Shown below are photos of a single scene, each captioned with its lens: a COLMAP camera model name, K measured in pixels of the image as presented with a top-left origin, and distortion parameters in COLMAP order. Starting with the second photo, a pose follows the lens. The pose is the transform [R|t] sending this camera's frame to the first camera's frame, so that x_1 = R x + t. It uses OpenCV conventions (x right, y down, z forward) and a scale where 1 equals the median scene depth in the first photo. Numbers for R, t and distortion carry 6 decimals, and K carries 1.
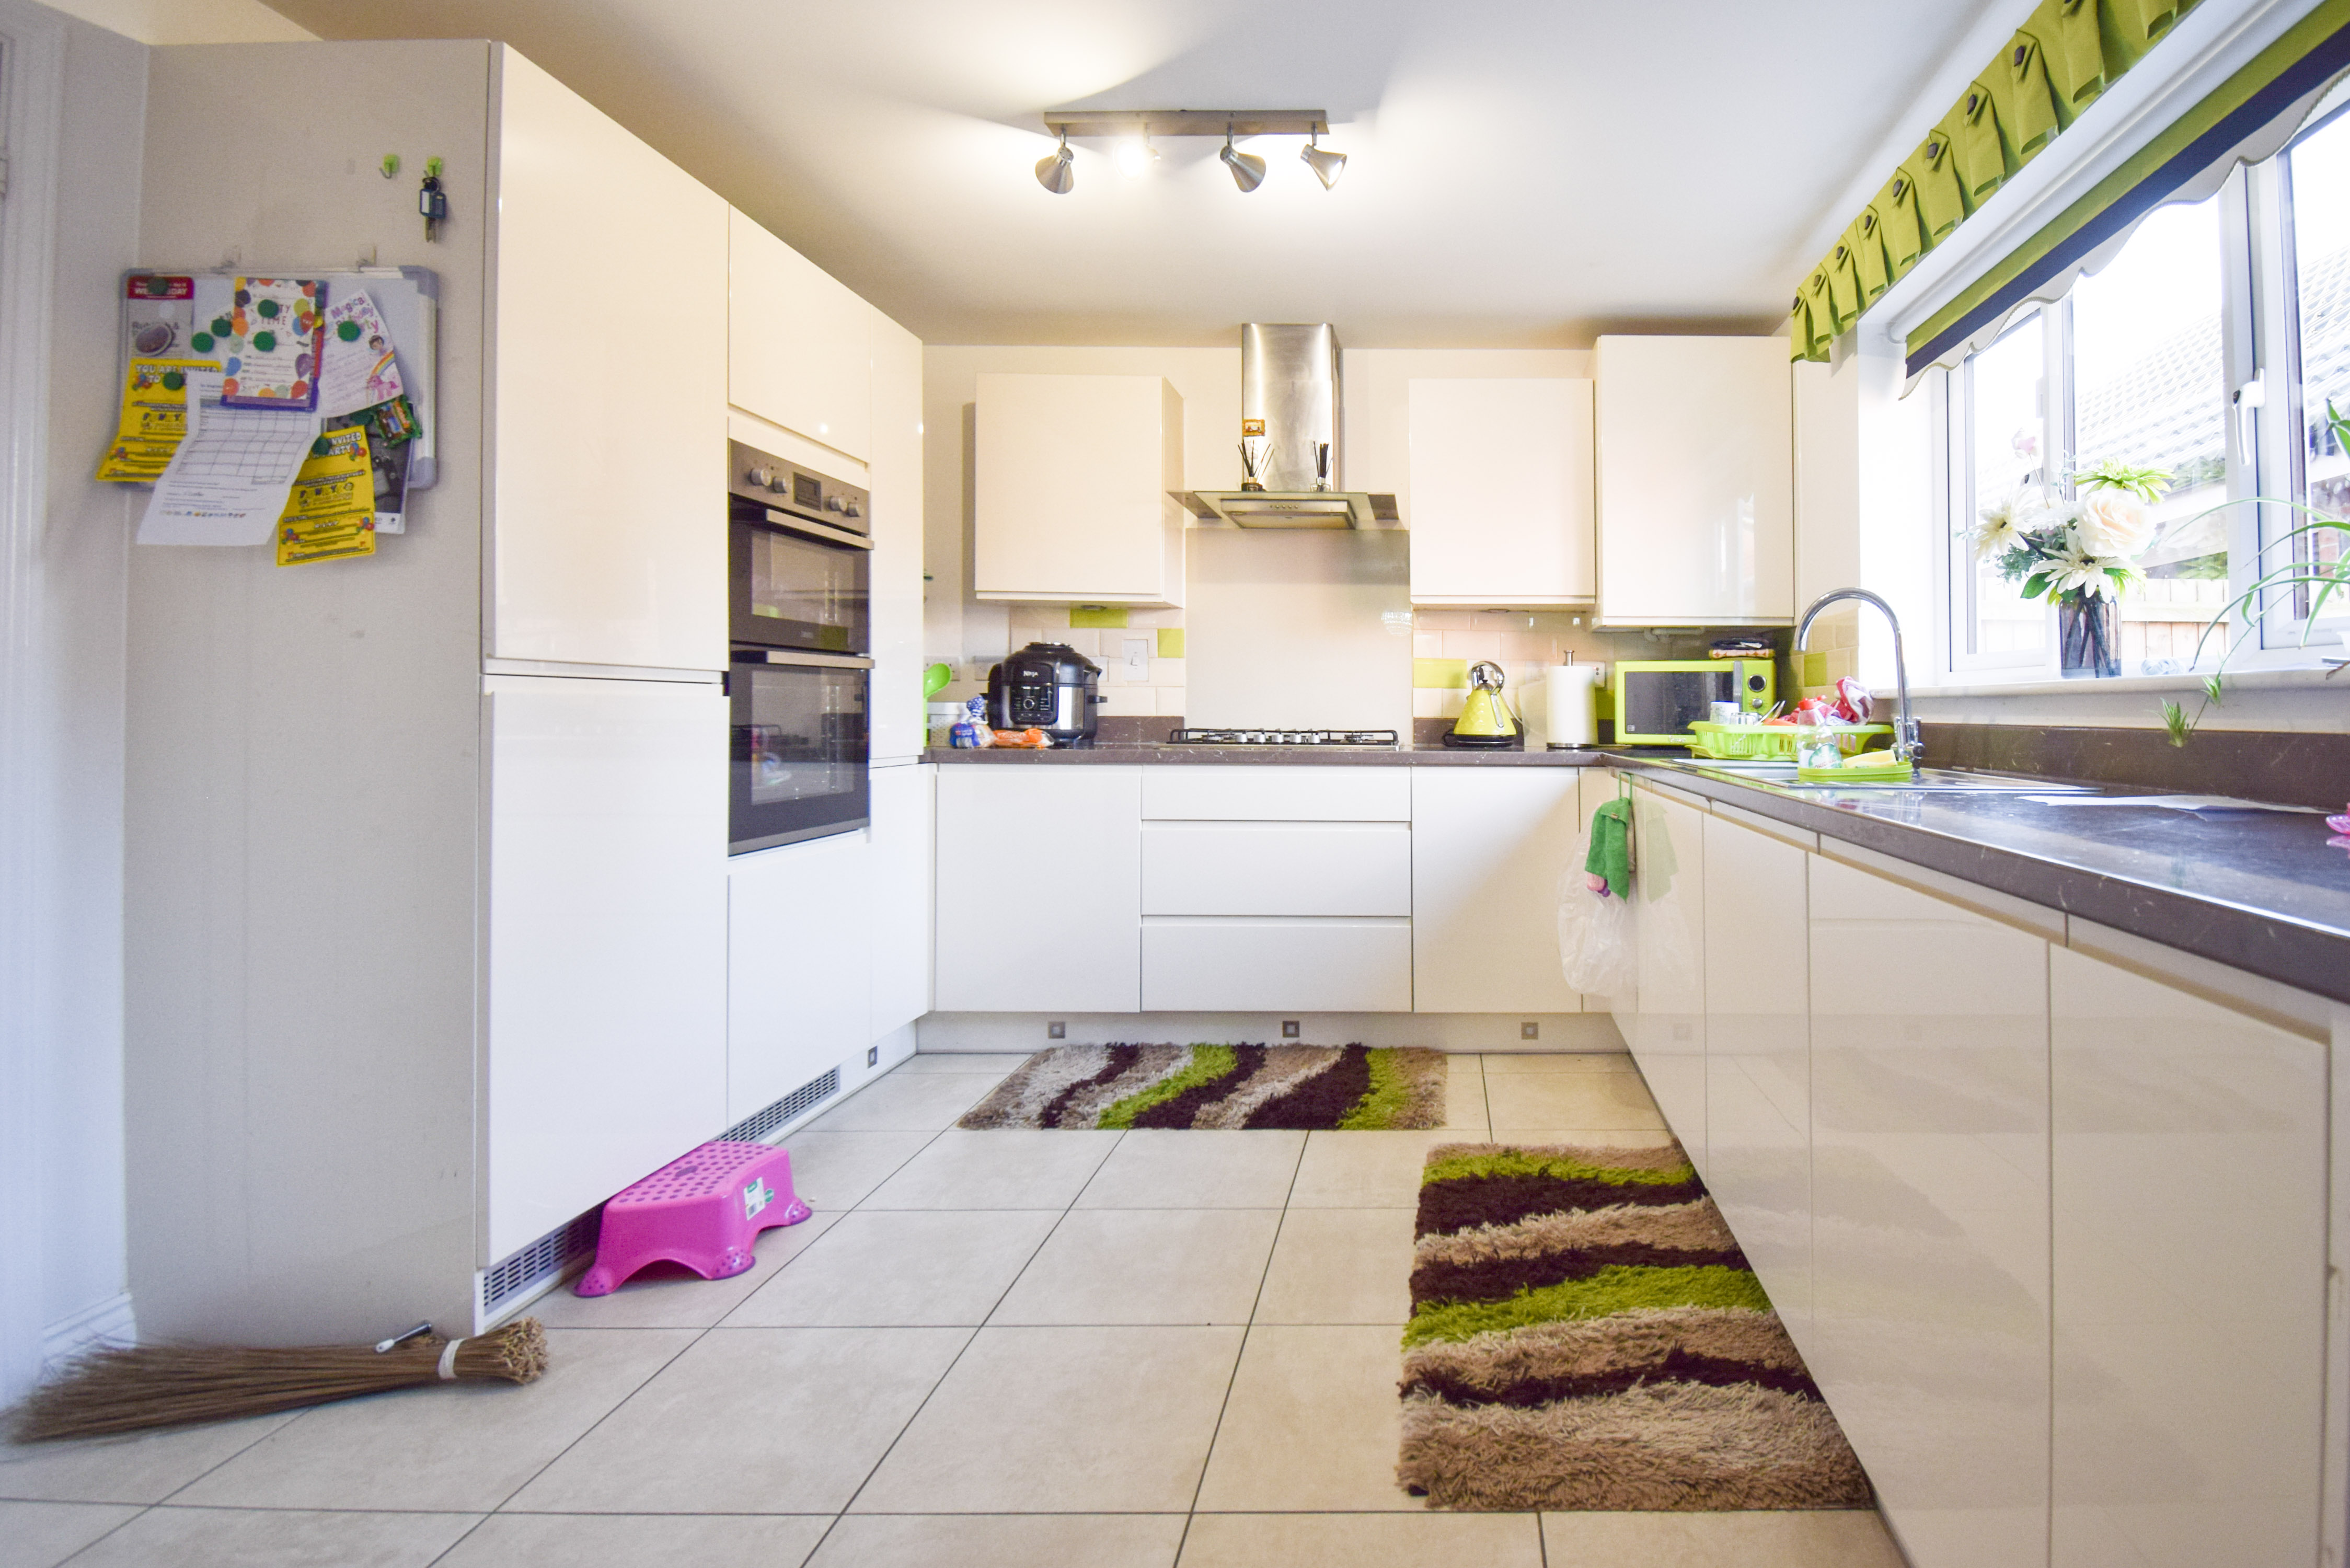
lens RADIAL K [[1140.9, 0, 1174.9], [0, 1140.9, 697.5], [0, 0, 1]] dist [0.017068, -0.000468]
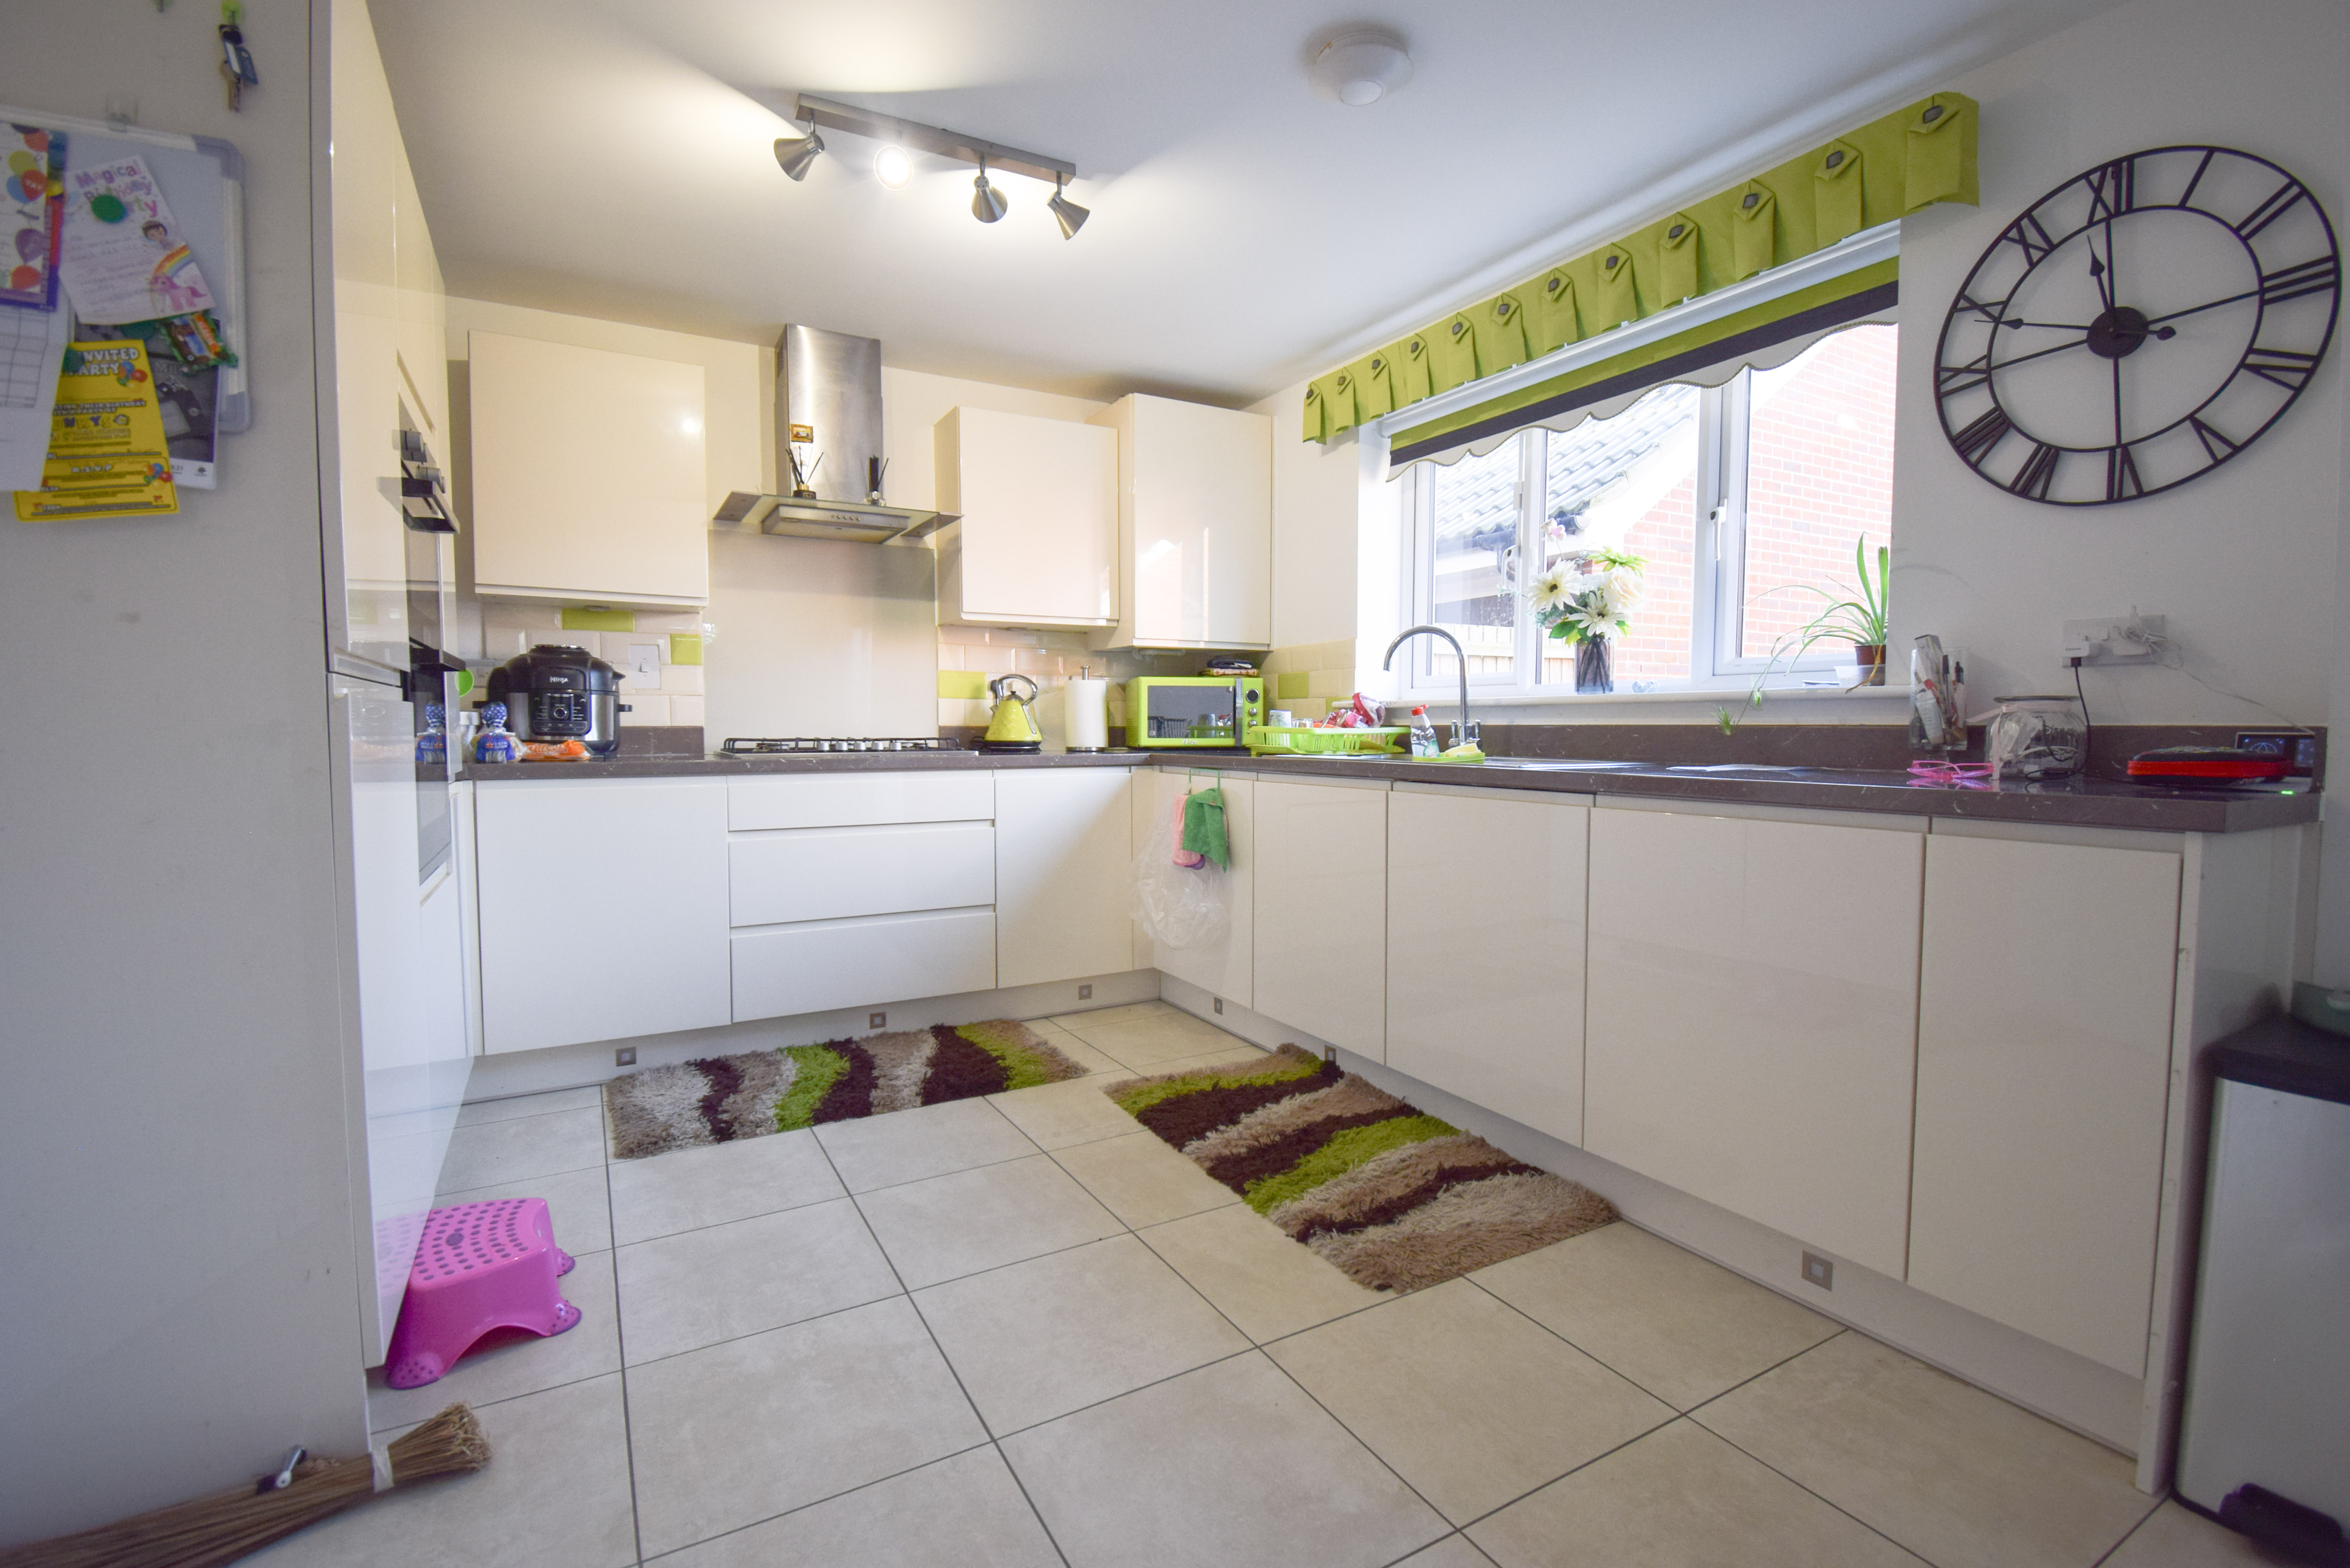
lens RADIAL K [[1073.1, 0, 1175.0], [0, 1073.1, 784.0], [0, 0, 1]] dist [0.028124, -0.019289]
pose [[0.873422, -0.033305, 0.485824, -0.282259], [-0.001055, 0.997527, 0.070281, 0.002379], [-0.486963, -0.061898, 0.871226, 0.019915]]
